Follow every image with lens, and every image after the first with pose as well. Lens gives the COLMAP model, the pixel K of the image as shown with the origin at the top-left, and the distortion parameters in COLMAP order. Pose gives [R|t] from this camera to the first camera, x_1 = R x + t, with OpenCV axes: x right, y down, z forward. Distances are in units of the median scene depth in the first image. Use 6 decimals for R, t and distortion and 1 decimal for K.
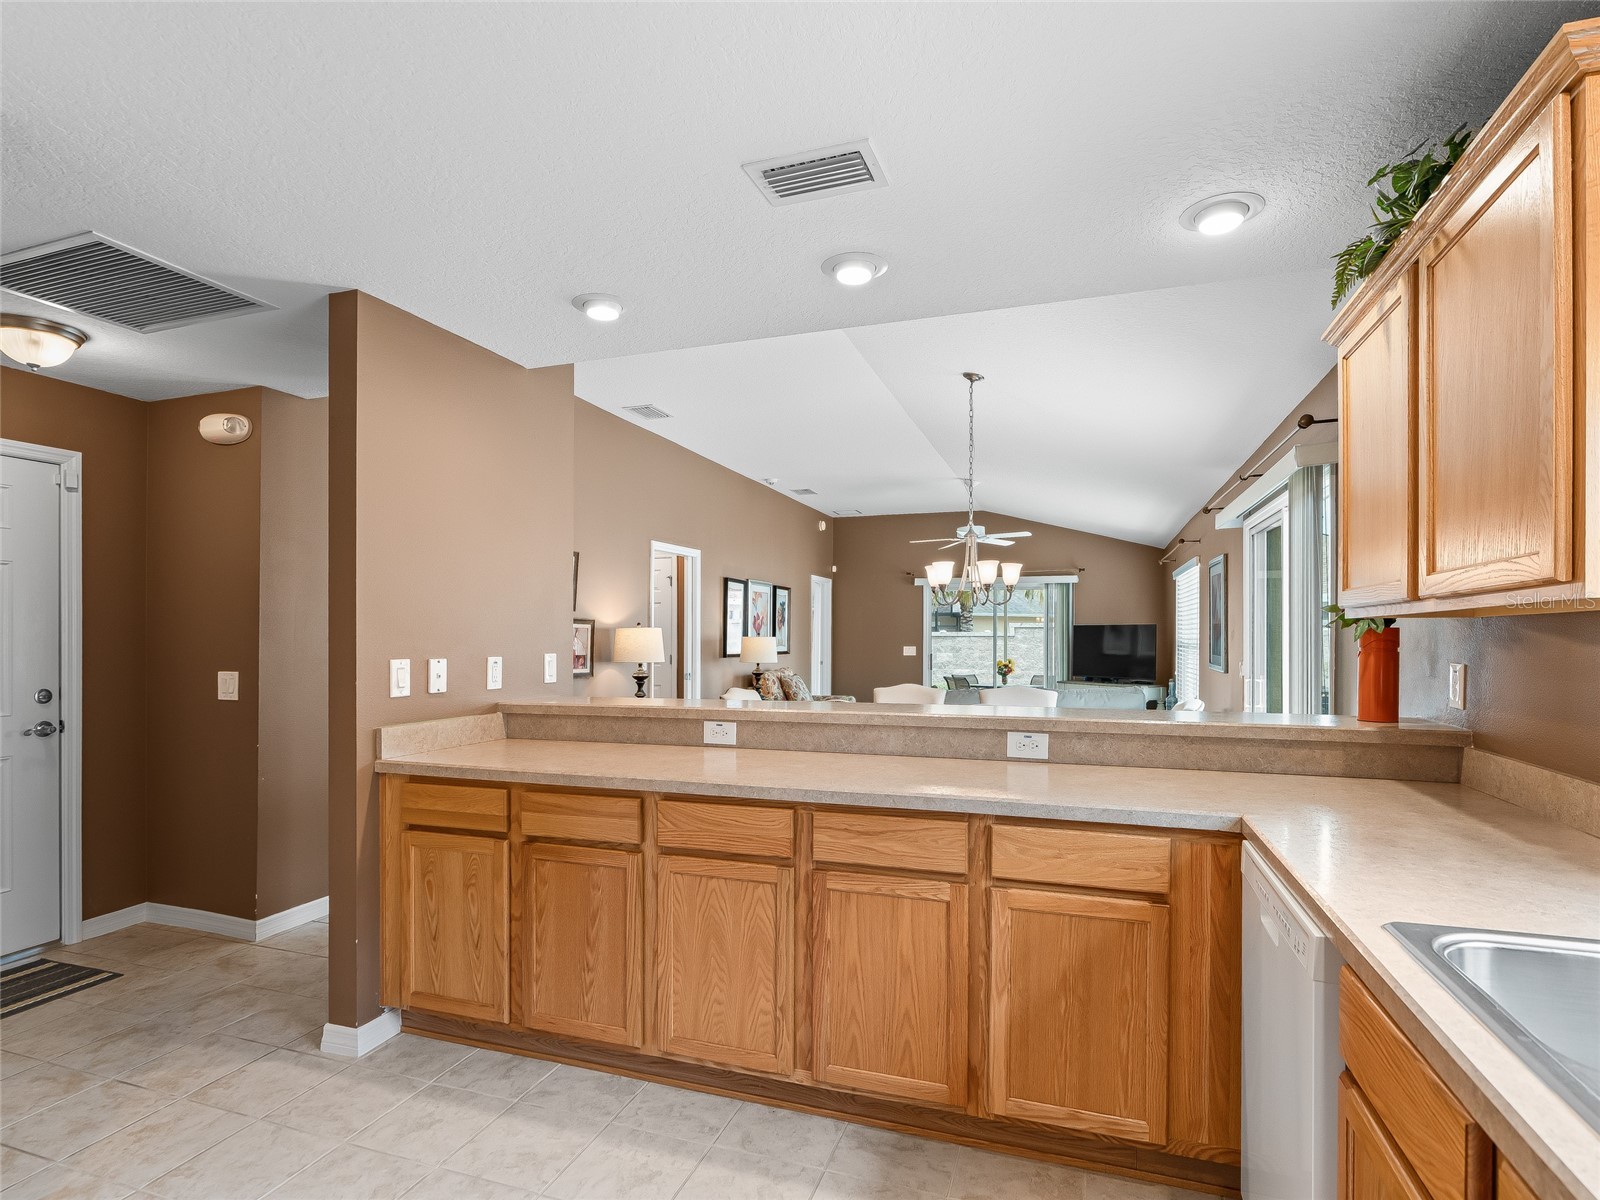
lens RADIAL K [[816.9, 0, 805.2], [0, 816.9, 634.0], [0, 0, 1]] dist [-0.000458, 0.000124]
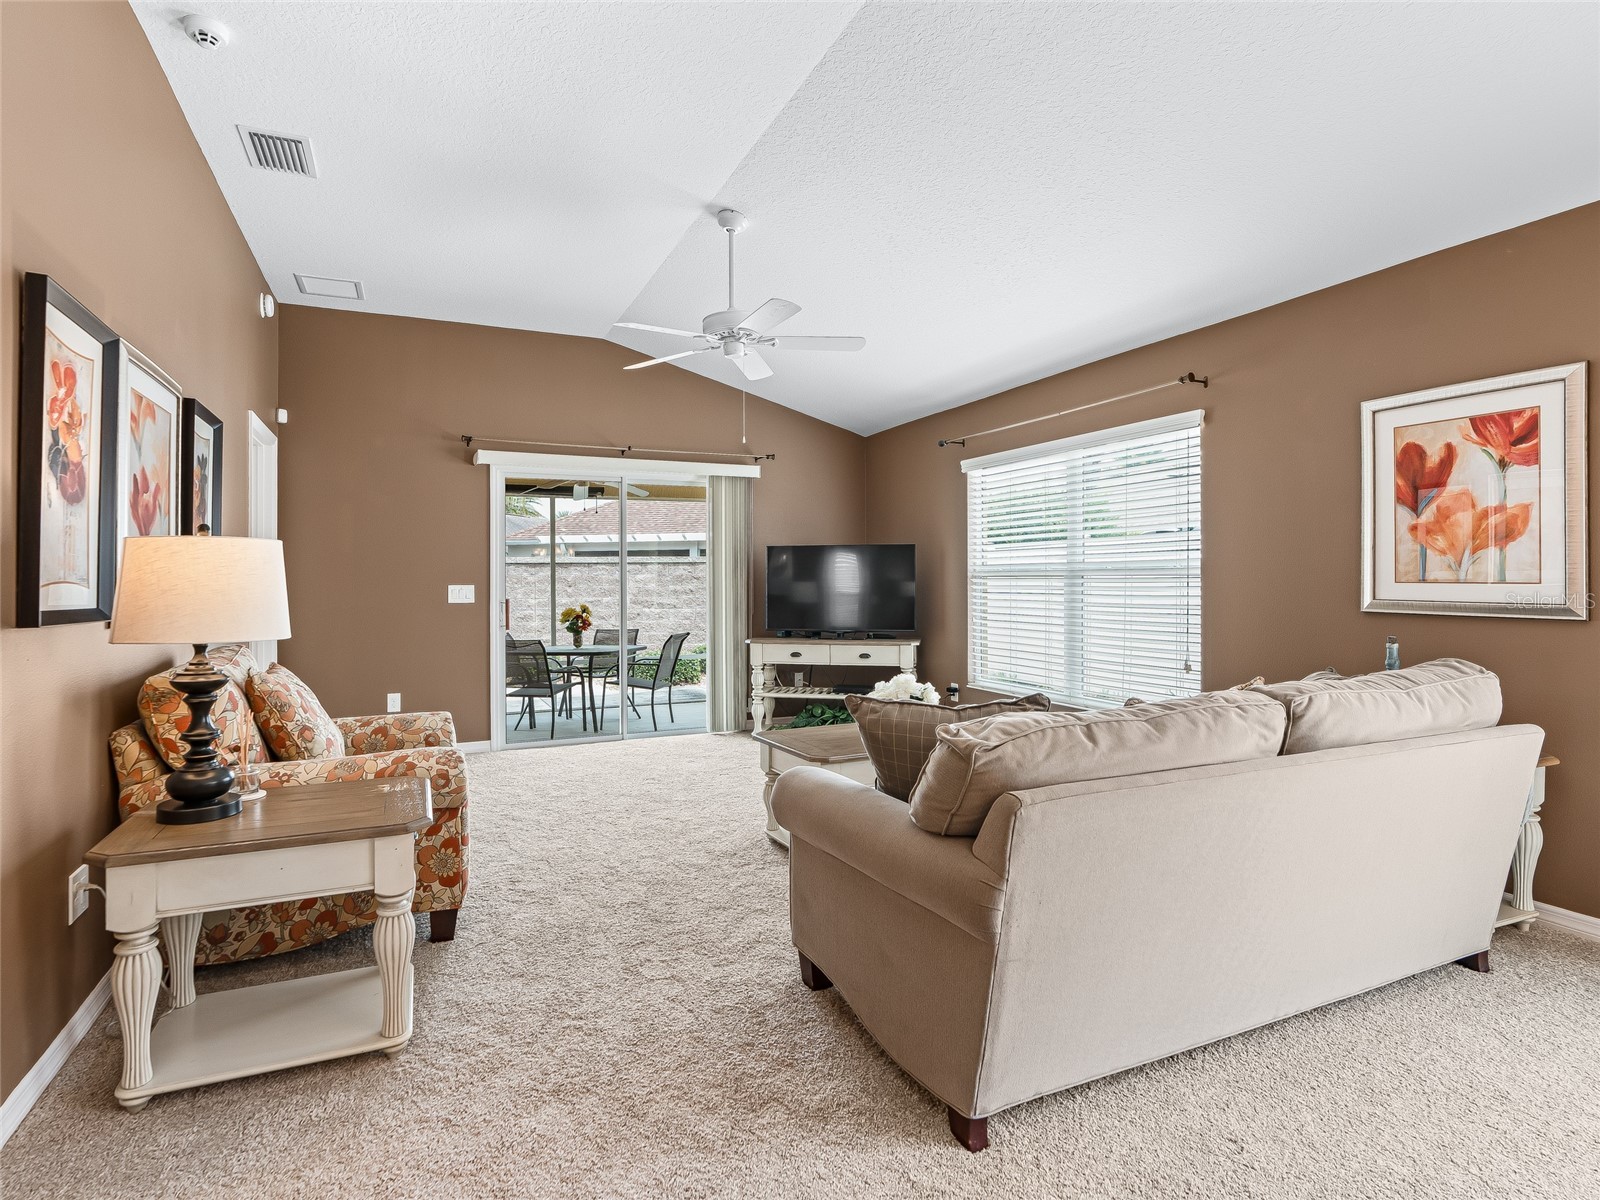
lens RADIAL K [[819.5, 0, 777.4], [0, 819.5, 581.8], [0, 0, 1]] dist [-0.006469, 0.000754]
pose [[0.735073, -0.007779, 0.677943, -0.083082], [0.005227, 0.999969, 0.005807, 0.013107], [-0.677967, -0.000725, 0.735092, 0.580766]]
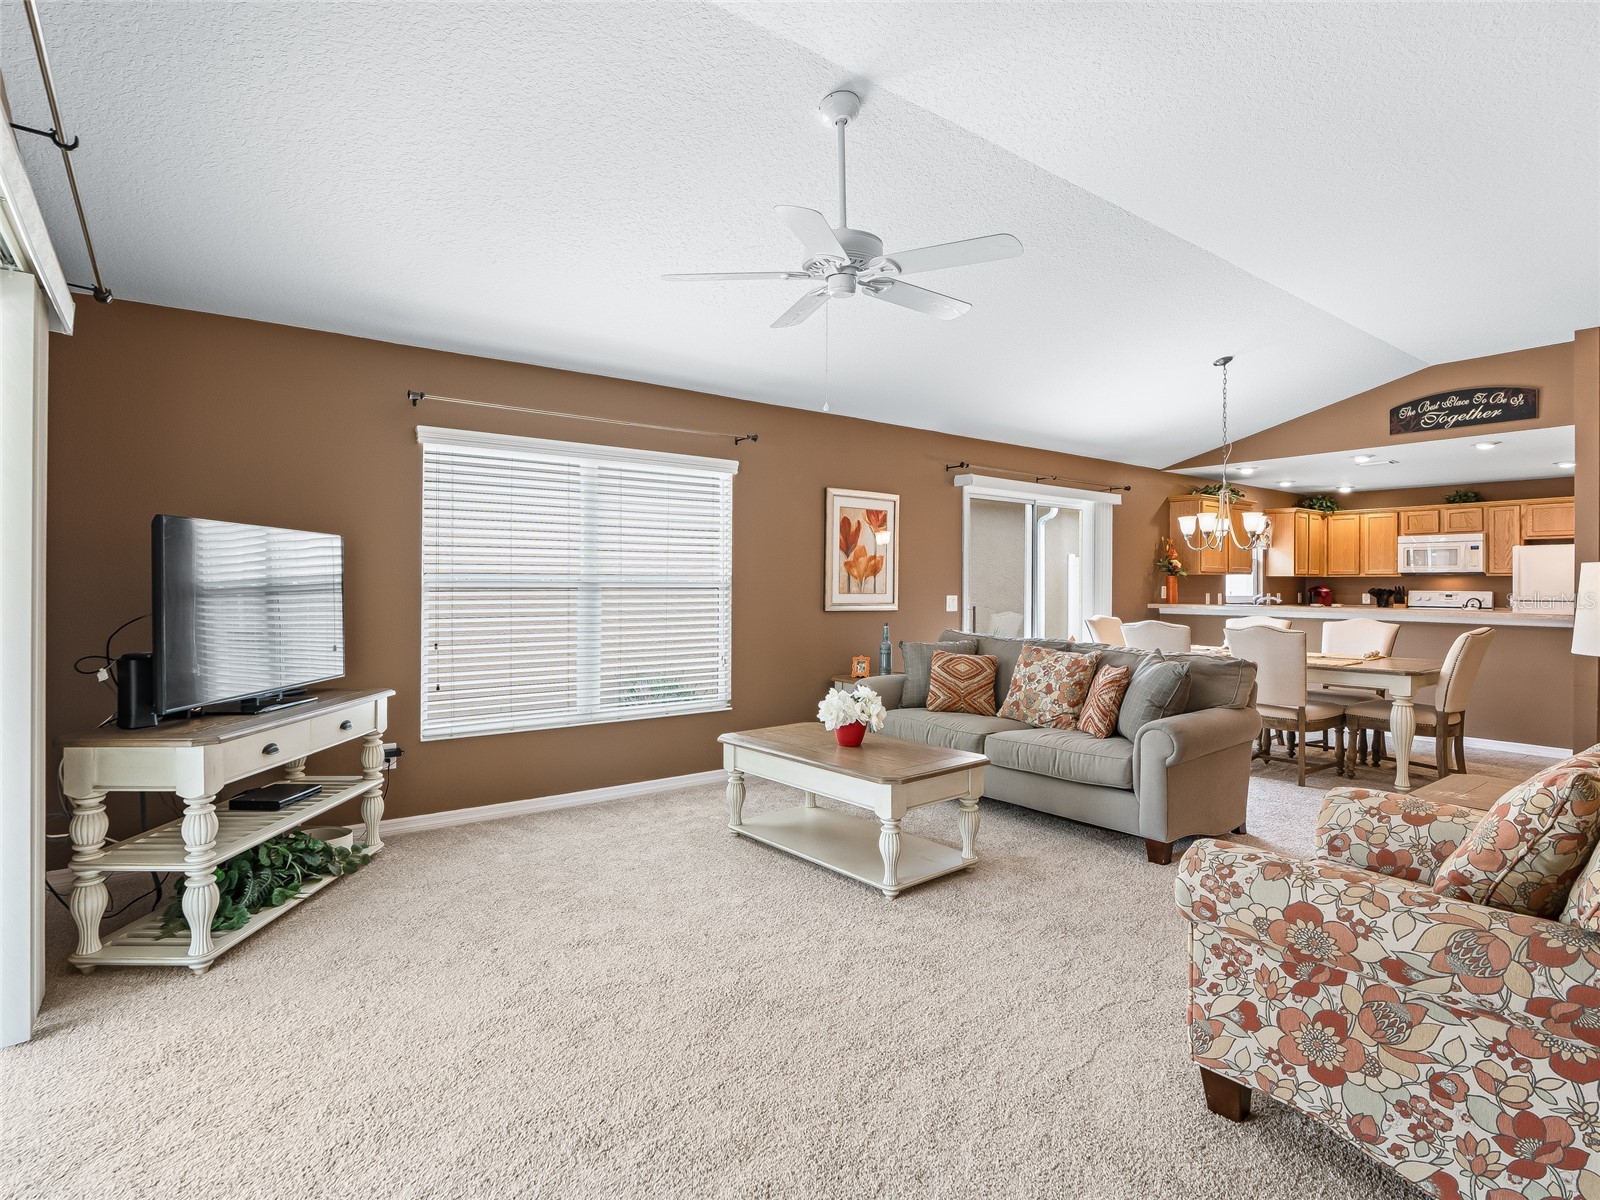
lens RADIAL K [[819.5, 0, 777.4], [0, 819.5, 581.8], [0, 0, 1]] dist [-0.006469, 0.000754]
pose [[-0.821824, -0.002258, 0.569737, 0.027512], [-0.005835, 0.999973, -0.004454, 0.010915], [-0.569711, -0.006985, -0.821815, 1.166637]]
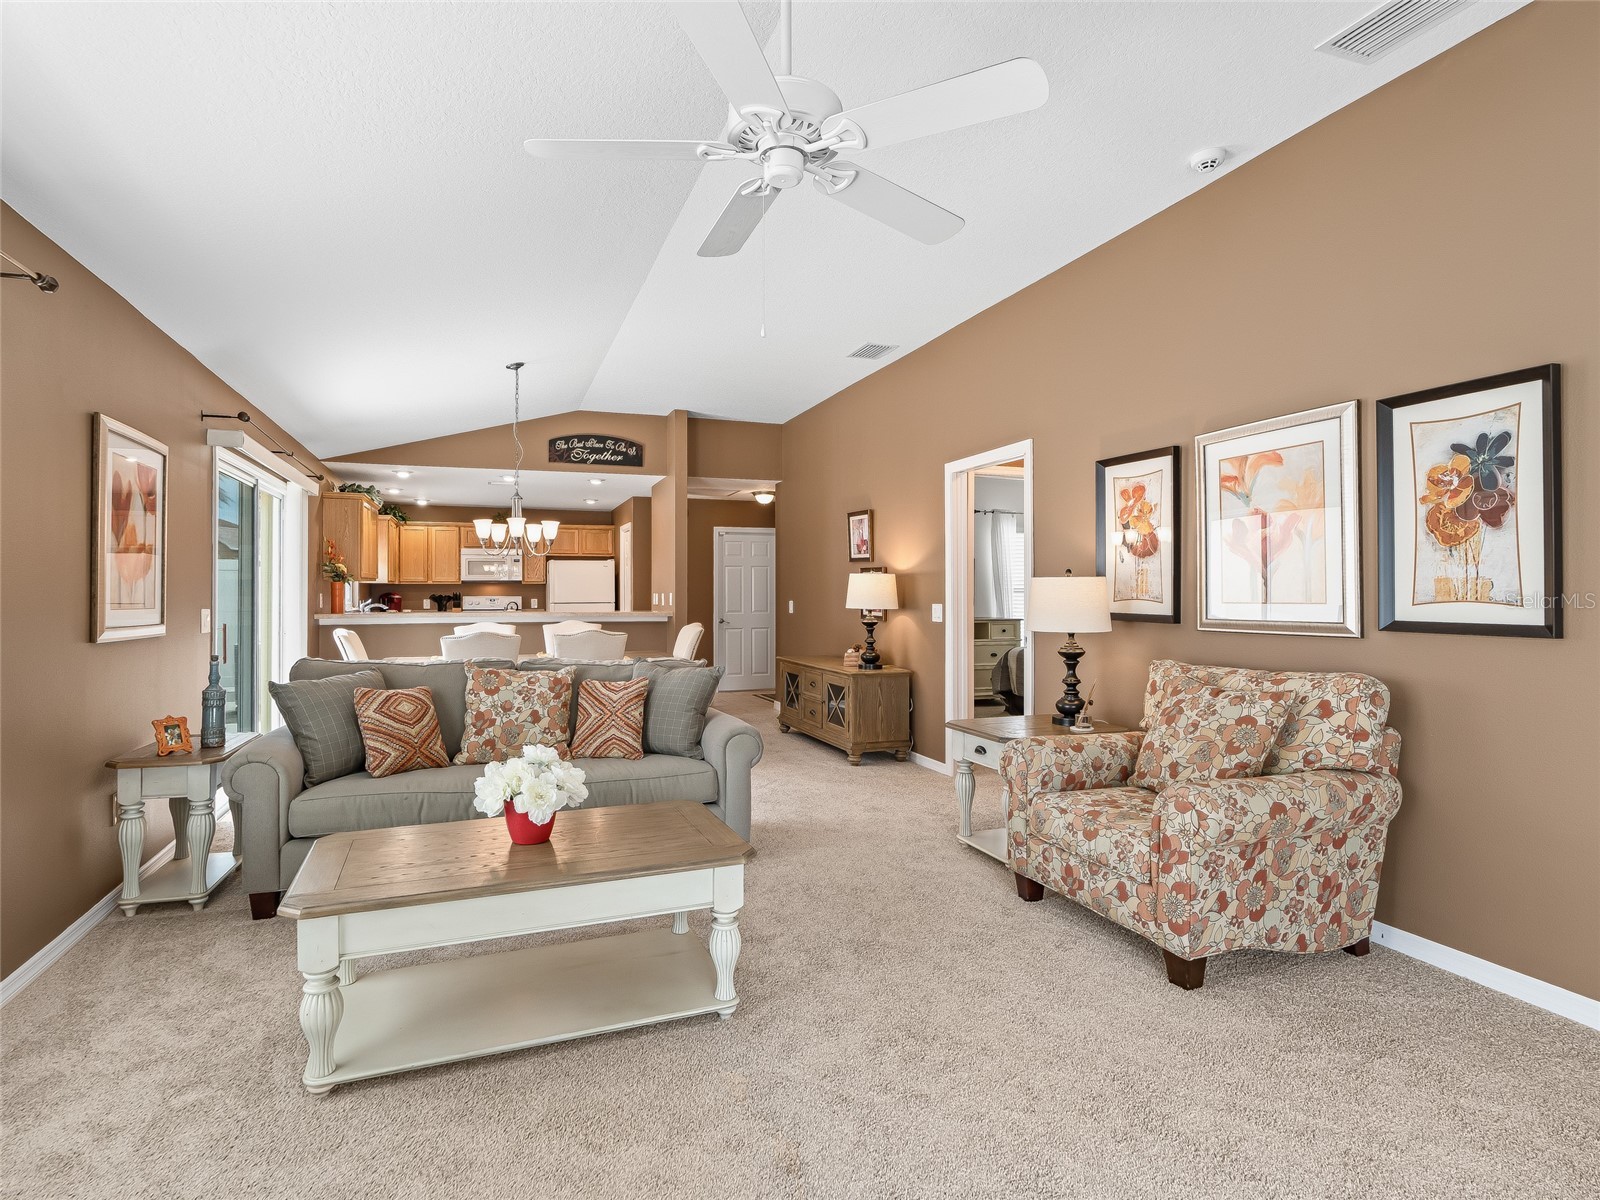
lens RADIAL K [[819.5, 0, 756.7], [0, 819.5, 592.8], [0, 0, 1]] dist [-0.009696, 0.000665]
pose [[-0.796055, 0.000883, -0.605224, 0.319646], [0.002398, 0.999996, -0.001695, 0.010931], [0.605220, -0.002801, -0.796054, 1.067648]]
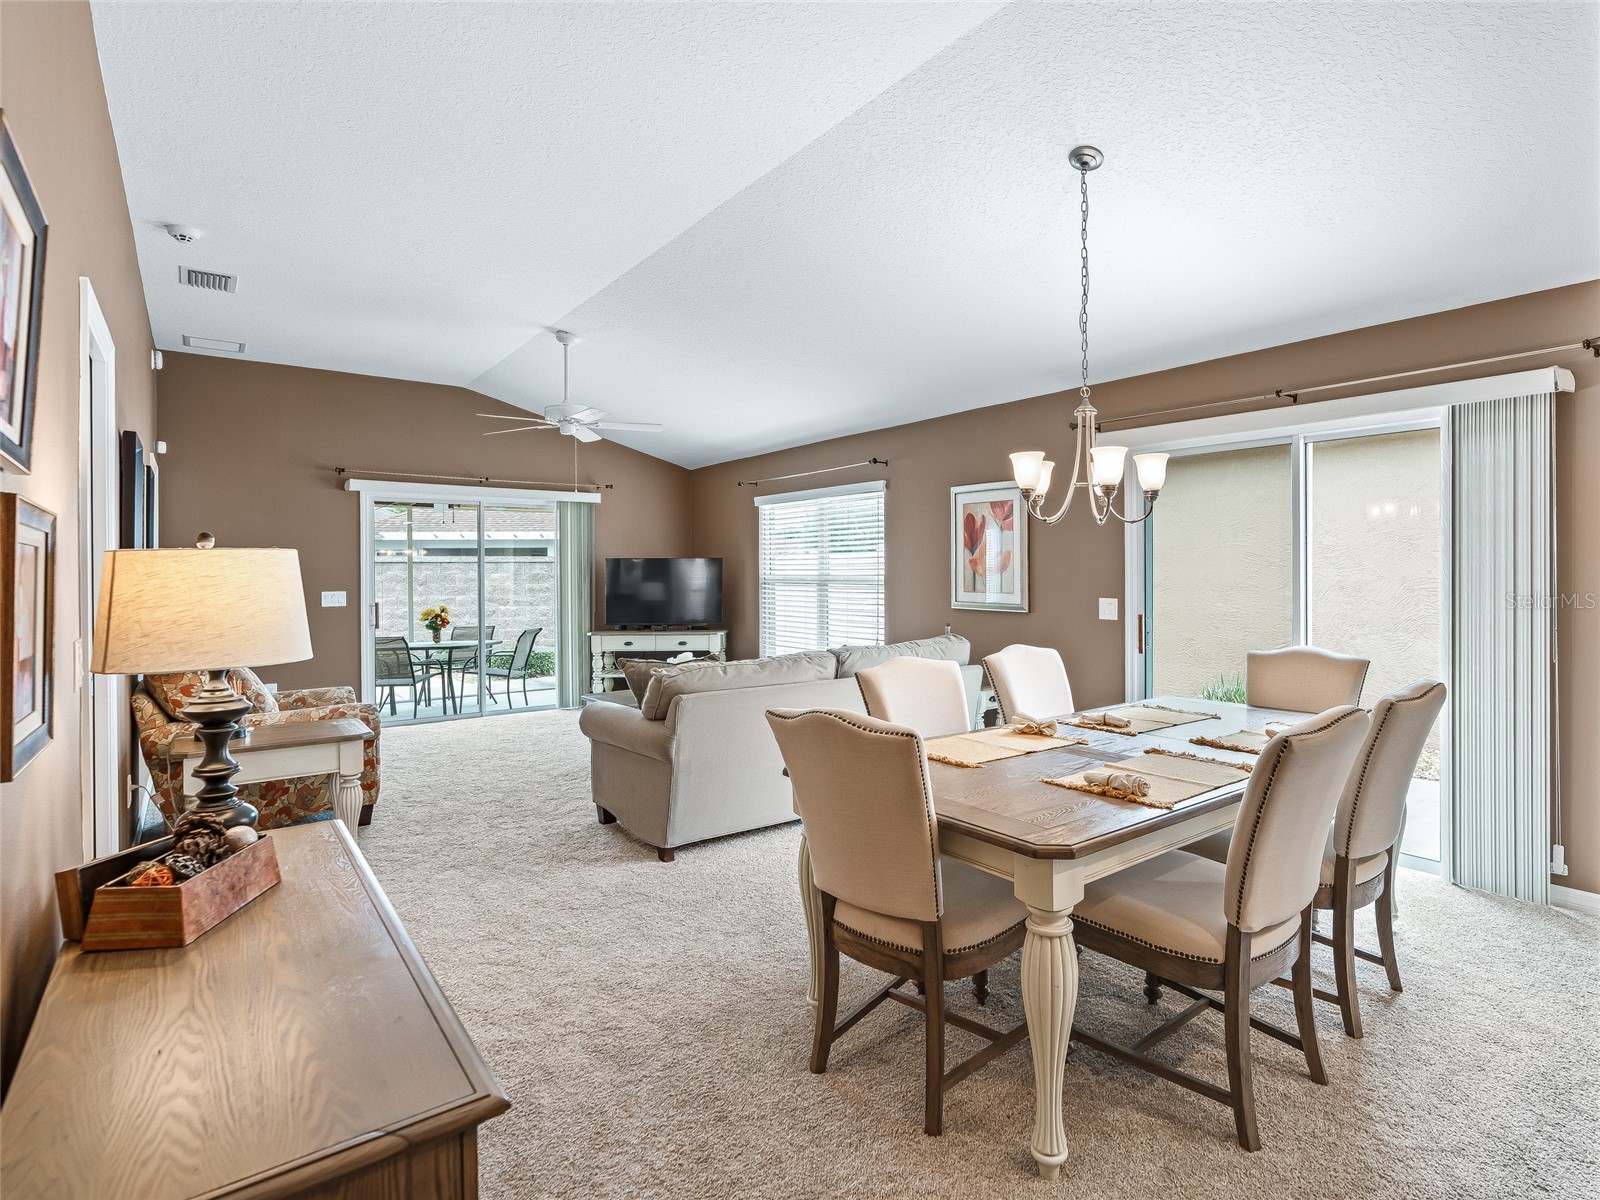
lens RADIAL K [[836.0, 0, 884.3], [0, 836.0, 576.5], [0, 0, 1]] dist [-0.001671, 0.000349]
pose [[0.526717, -0.010916, 0.849970, -0.212328], [0.004103, 0.999939, 0.010299, -0.000677], [-0.850031, -0.001937, 0.526730, 0.387462]]
